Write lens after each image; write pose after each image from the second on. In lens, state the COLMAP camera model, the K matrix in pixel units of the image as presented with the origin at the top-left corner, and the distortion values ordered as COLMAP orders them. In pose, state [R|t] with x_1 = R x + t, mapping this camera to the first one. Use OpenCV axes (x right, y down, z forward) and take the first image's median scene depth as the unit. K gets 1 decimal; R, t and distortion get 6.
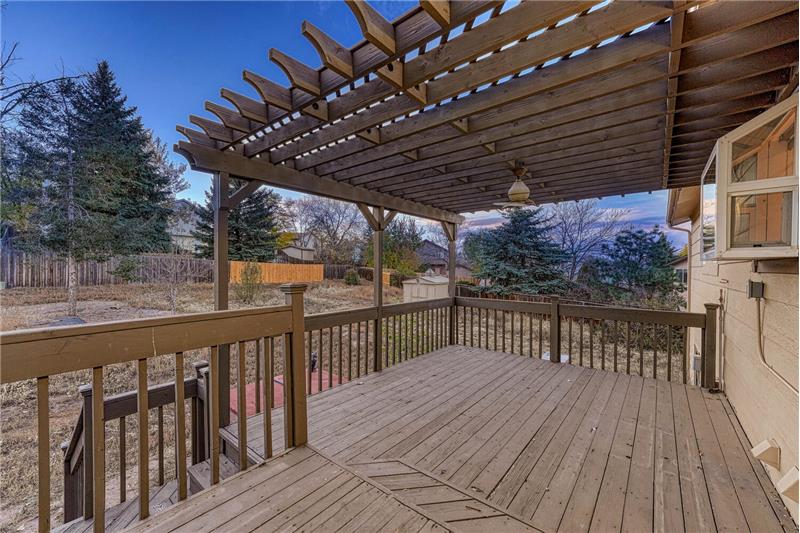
lens RADIAL K [[323.4, 0, 395.6], [0, 323.4, 270.2], [0, 0, 1]] dist [0.000717, 0.000102]
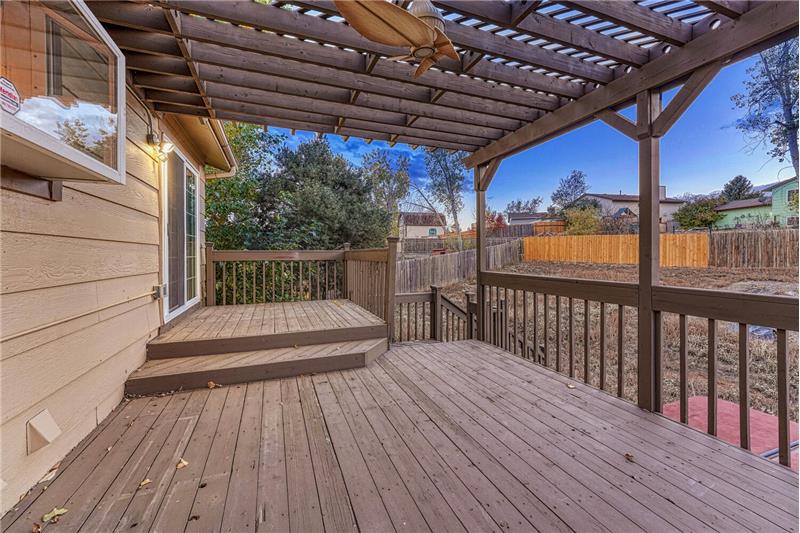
lens RADIAL K [[323.4, 0, 395.6], [0, 323.4, 259.1], [0, 0, 1]] dist [0.000717, 0.000102]
pose [[-0.498528, 0.010438, -0.866811, 0.813356], [-0.005784, 0.999865, 0.015367, 0.088418], [0.866854, 0.012674, -0.498400, 1.238391]]
